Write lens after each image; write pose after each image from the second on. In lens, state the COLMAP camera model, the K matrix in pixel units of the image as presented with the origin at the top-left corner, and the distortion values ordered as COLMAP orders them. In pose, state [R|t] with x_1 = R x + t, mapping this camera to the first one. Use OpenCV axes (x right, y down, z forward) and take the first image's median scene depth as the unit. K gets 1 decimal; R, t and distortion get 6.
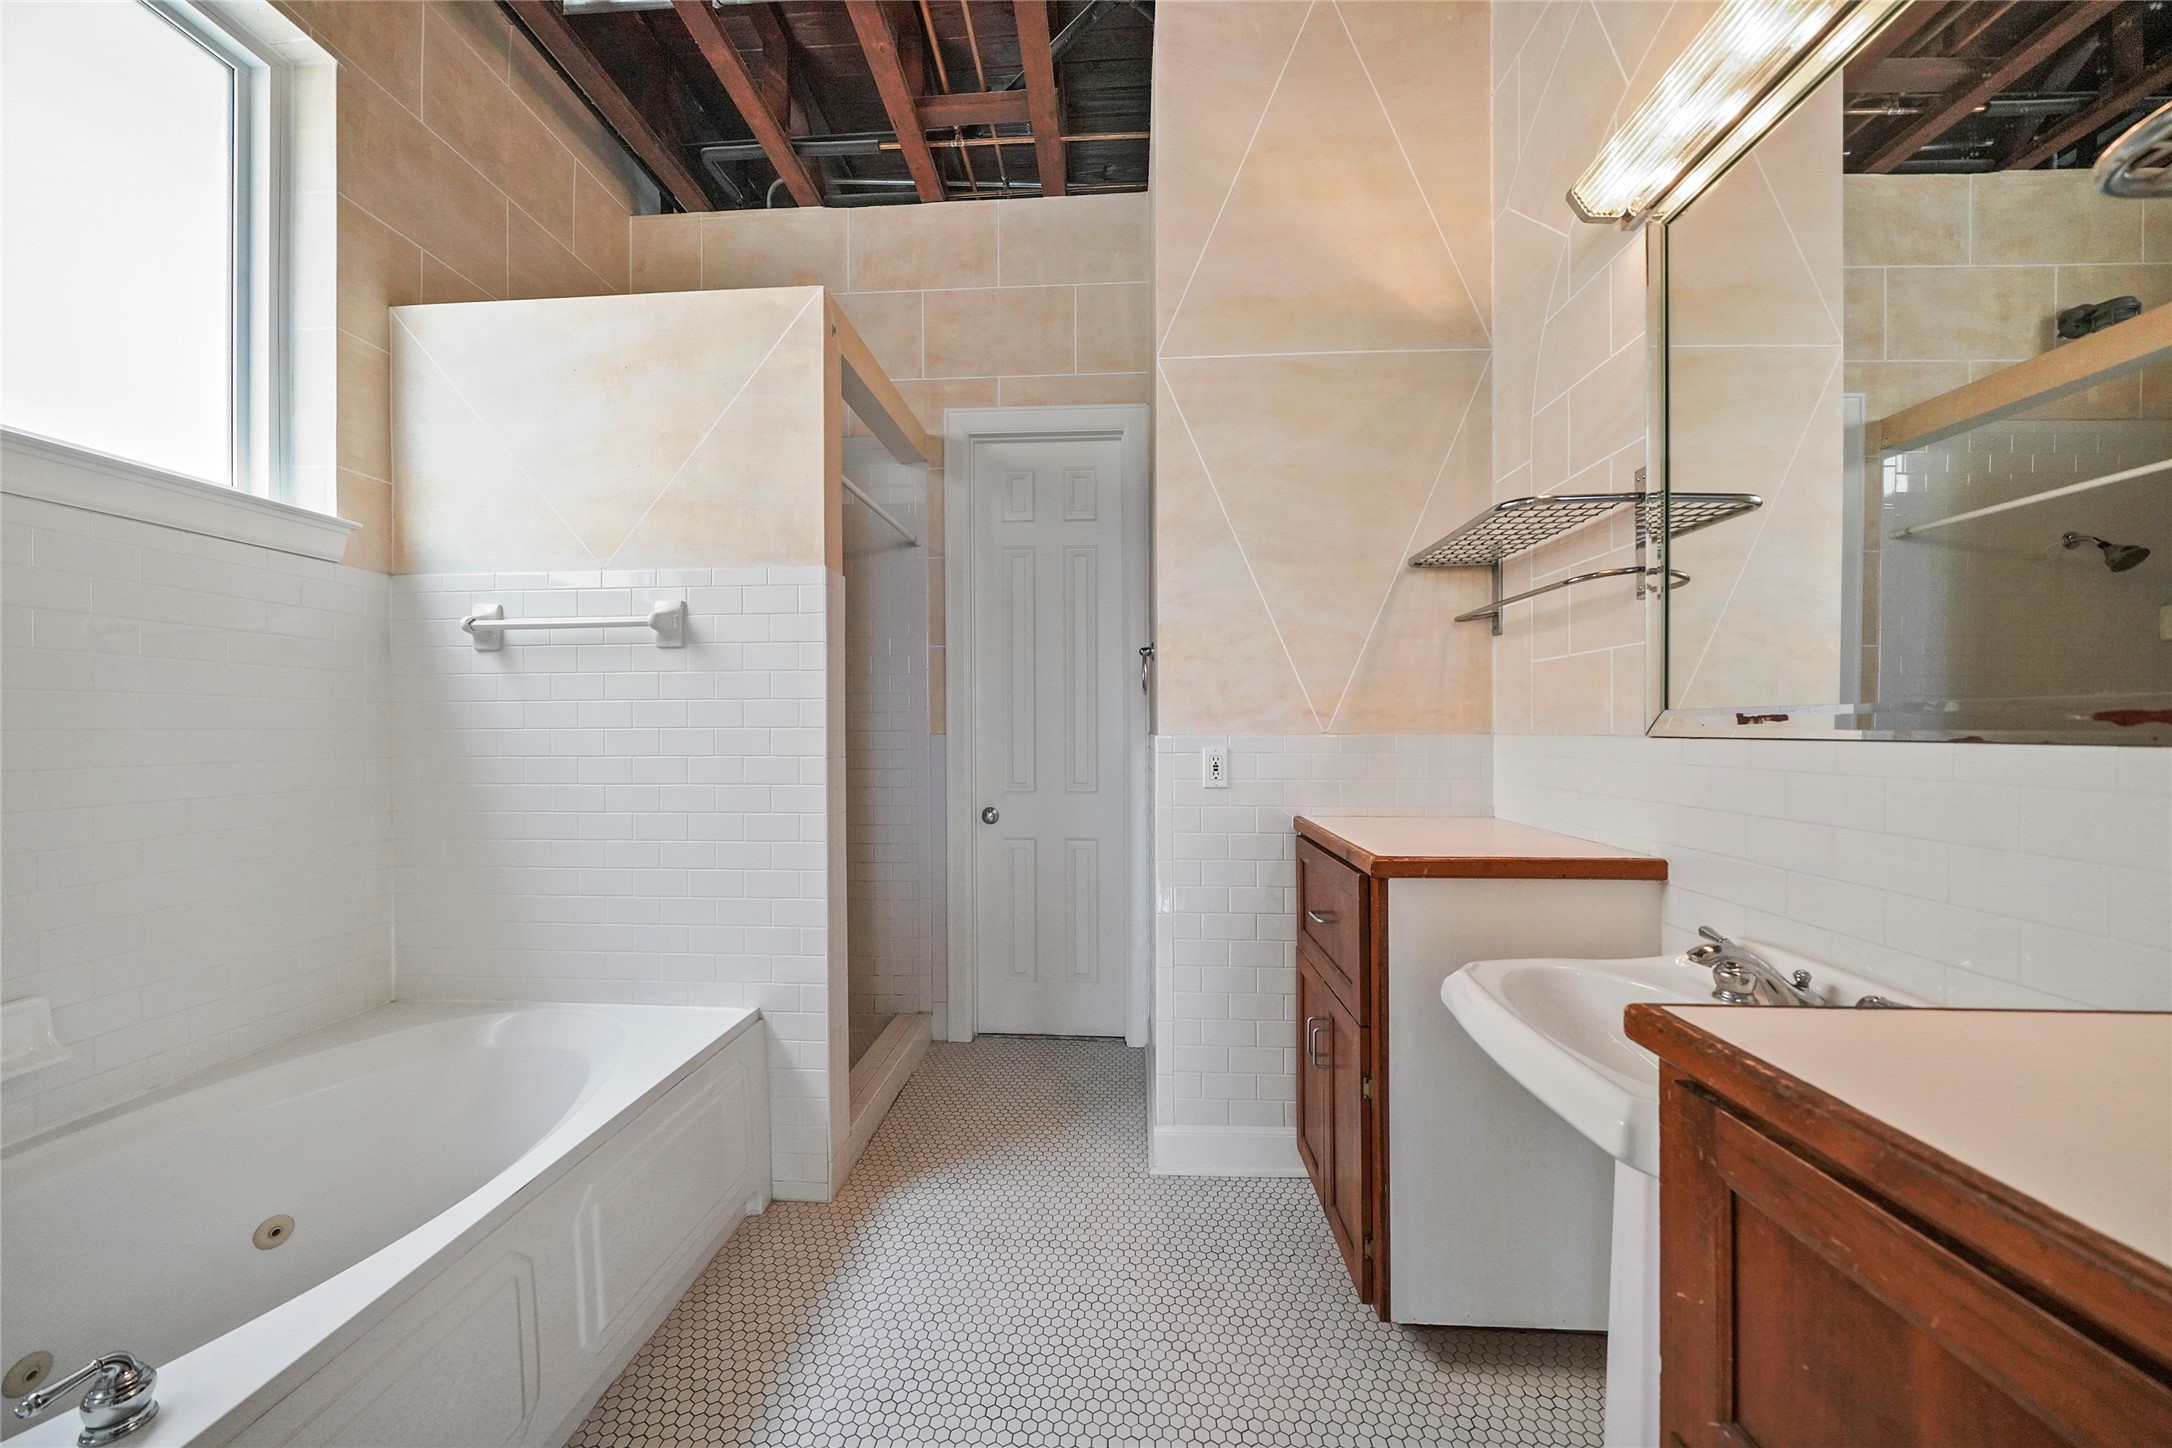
lens RADIAL K [[758.0, 0, 1077.5], [0, 758.0, 729.6], [0, 0, 1]] dist [-0.001252, -0.000127]
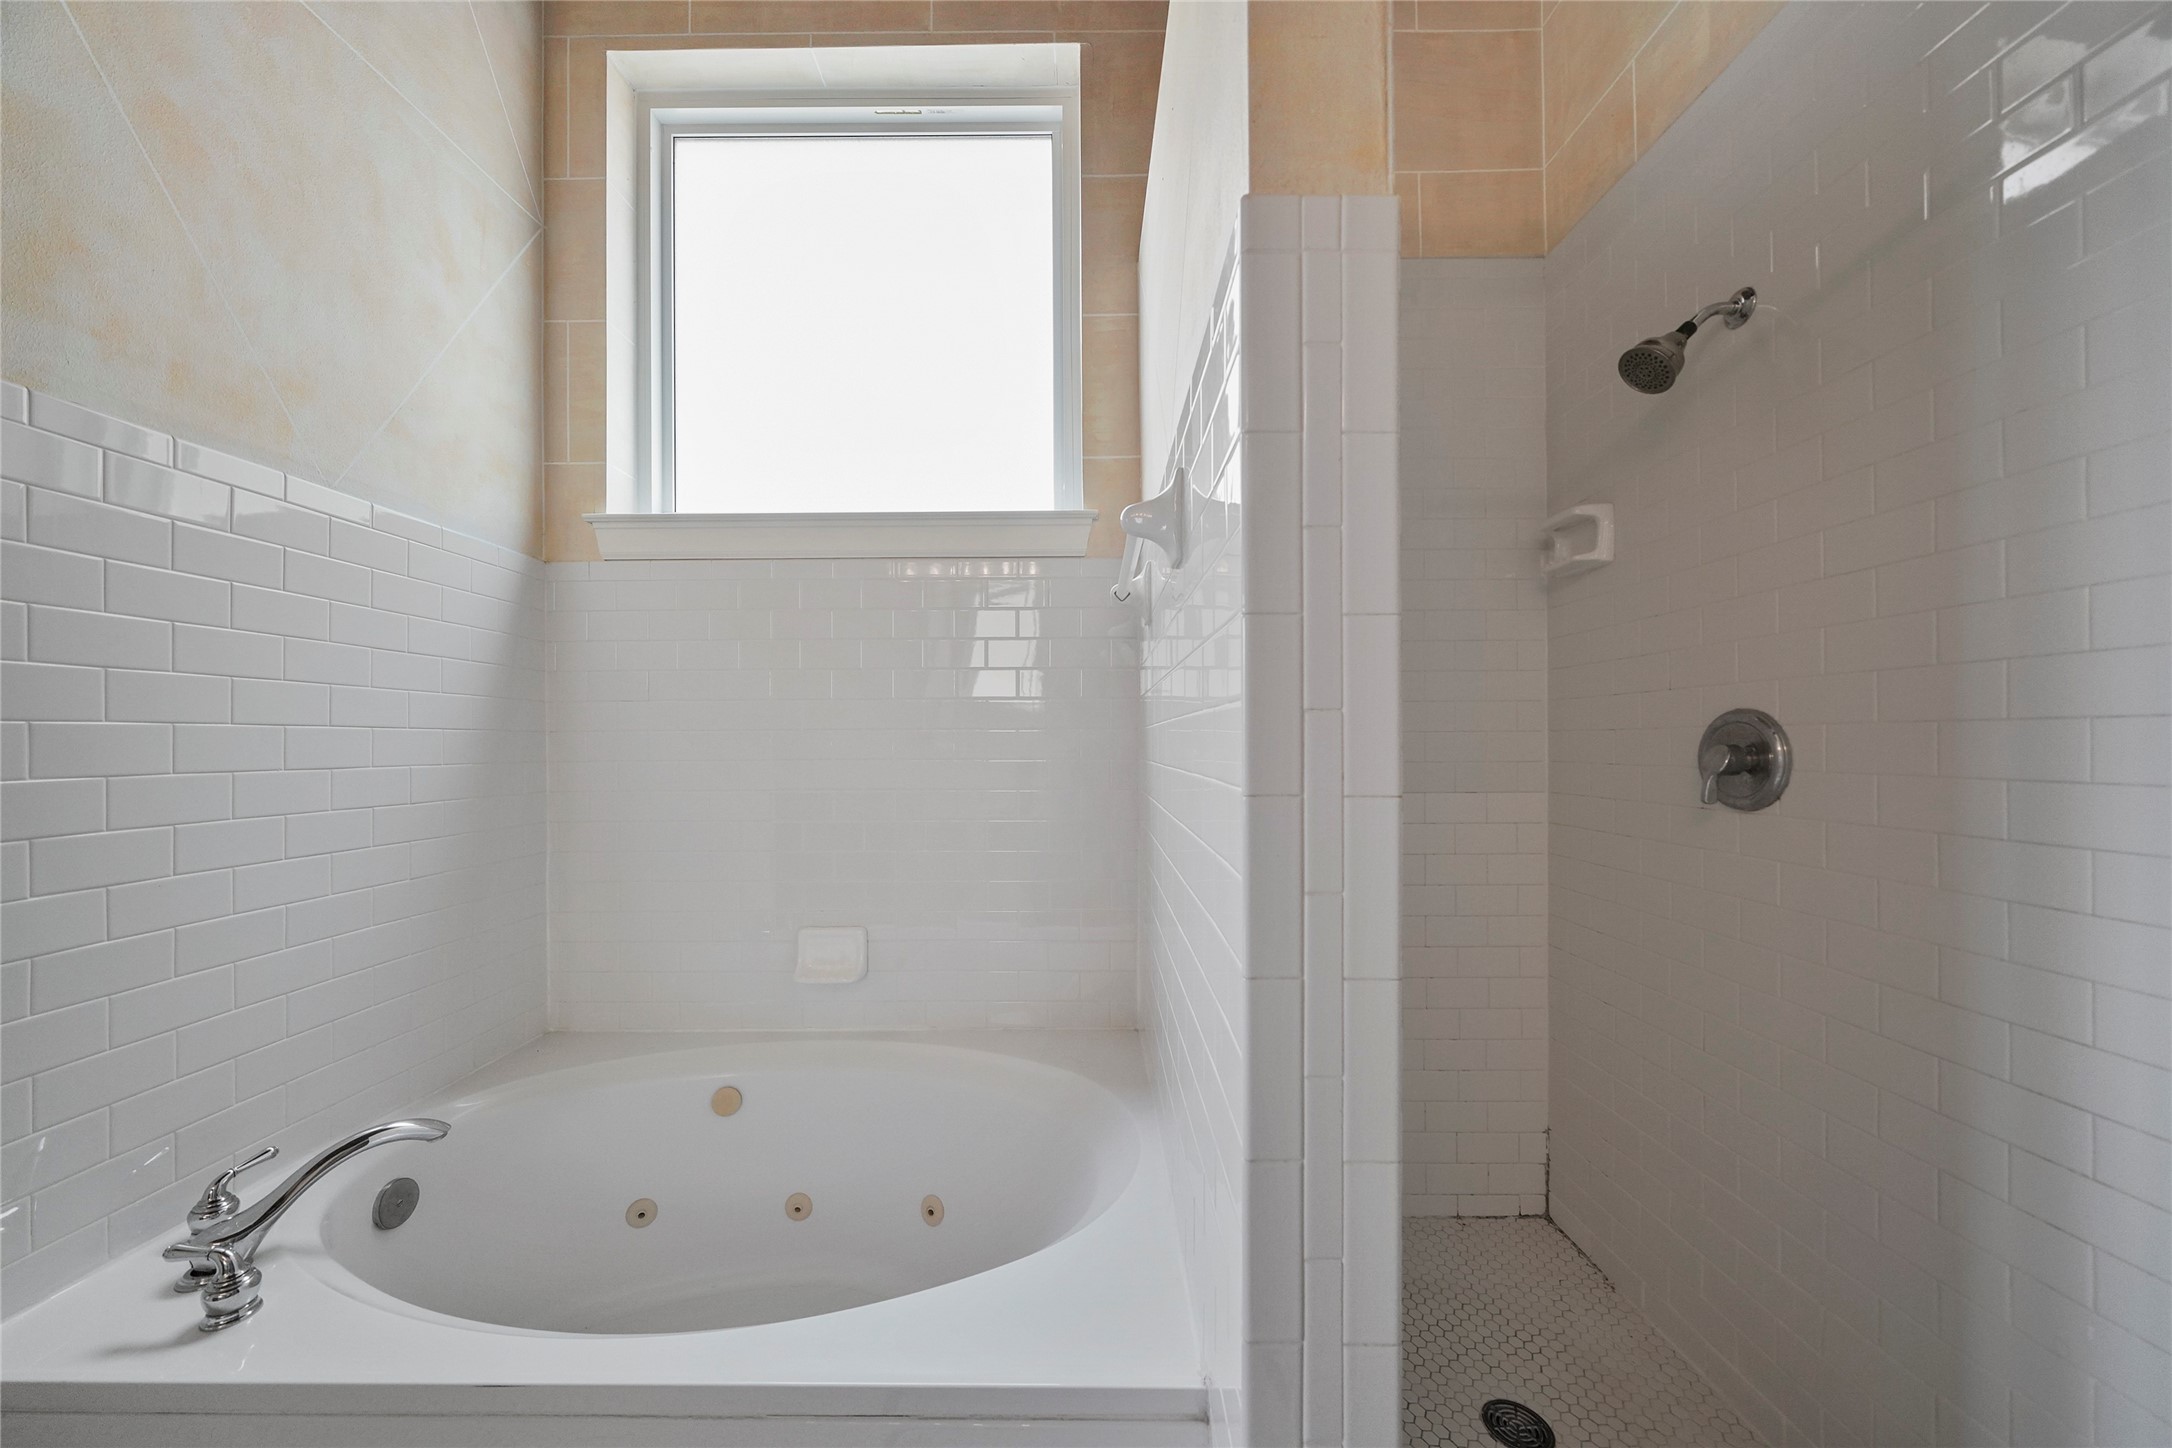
lens RADIAL K [[758.0, 0, 1077.5], [0, 758.0, 729.6], [0, 0, 1]] dist [-0.001252, -0.000127]
pose [[0.039599, 0.002476, -0.999213, -0.000972], [0.004588, 0.999986, 0.002659, -0.000101], [0.999205, -0.004690, 0.039587, 0.962991]]
